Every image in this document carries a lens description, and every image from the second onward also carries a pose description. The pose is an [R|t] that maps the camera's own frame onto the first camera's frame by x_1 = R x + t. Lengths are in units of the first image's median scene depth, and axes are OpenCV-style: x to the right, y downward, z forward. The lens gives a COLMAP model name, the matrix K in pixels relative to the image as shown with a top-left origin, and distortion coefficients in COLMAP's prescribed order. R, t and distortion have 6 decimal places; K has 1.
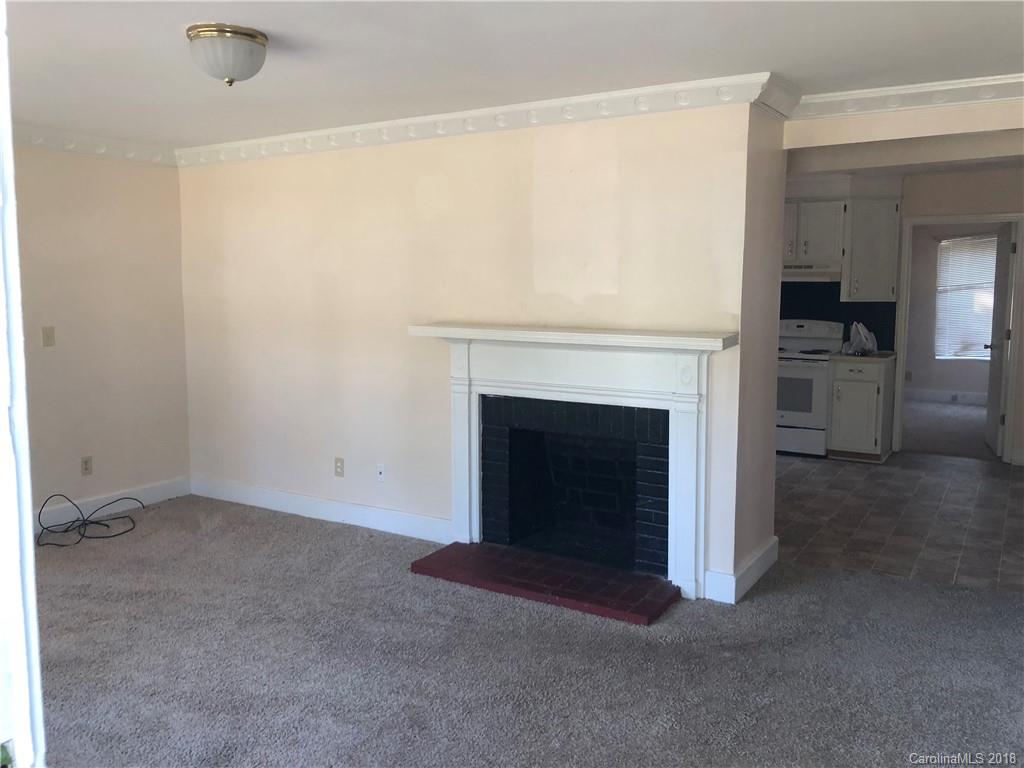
lens RADIAL K [[834.8, 0, 509.9], [0, 834.8, 382.8], [0, 0, 1]] dist [0.031170, -0.059397]
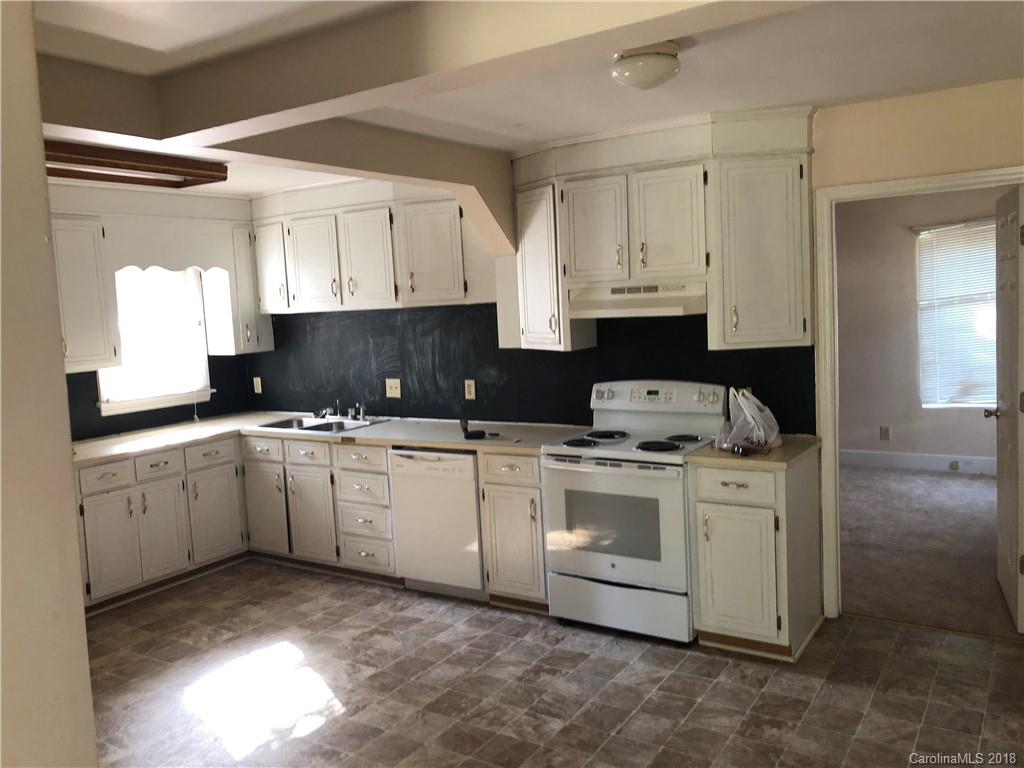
lens RADIAL K [[834.8, 0, 514.5], [0, 834.8, 381.0], [0, 0, 1]] dist [0.031170, -0.059397]
pose [[0.998678, -0.047130, -0.020522, 0.277347], [0.046614, 0.998602, -0.024927, -0.068774], [0.021668, 0.023938, 0.999479, 0.453698]]
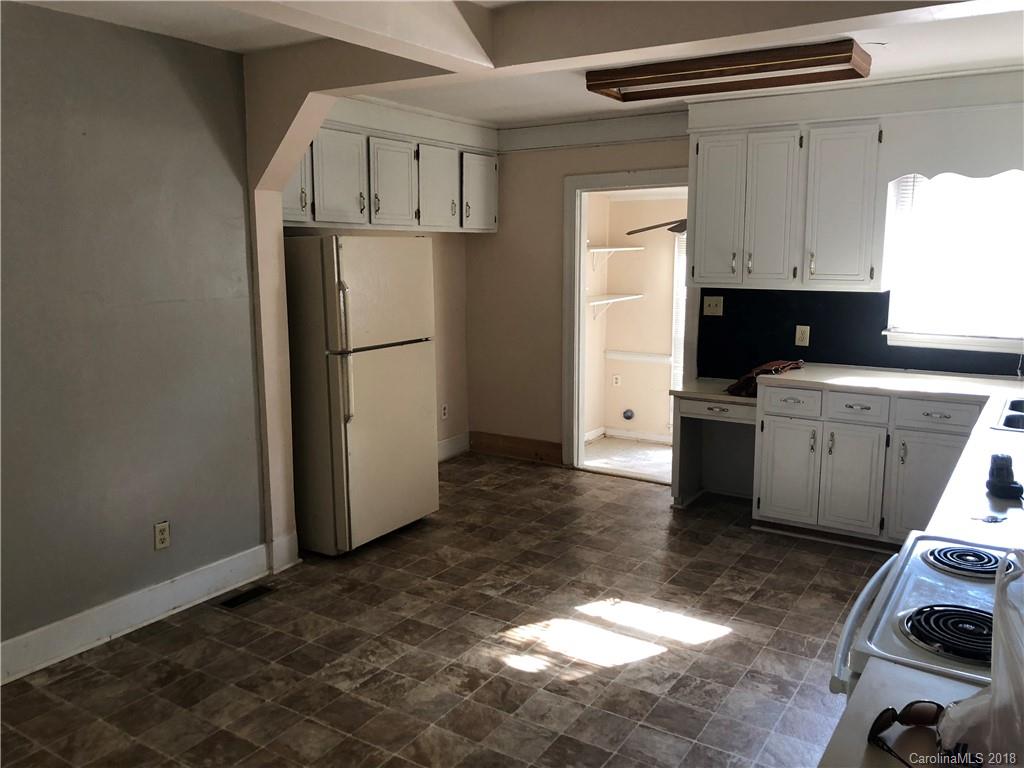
lens RADIAL K [[834.8, 0, 510.6], [0, 834.8, 381.4], [0, 0, 1]] dist [0.031170, -0.059397]
pose [[-0.018085, 0.166647, -0.985851, 0.602465], [-0.125521, 0.977833, 0.167594, -0.125951], [0.991926, 0.126776, 0.003234, 0.951021]]
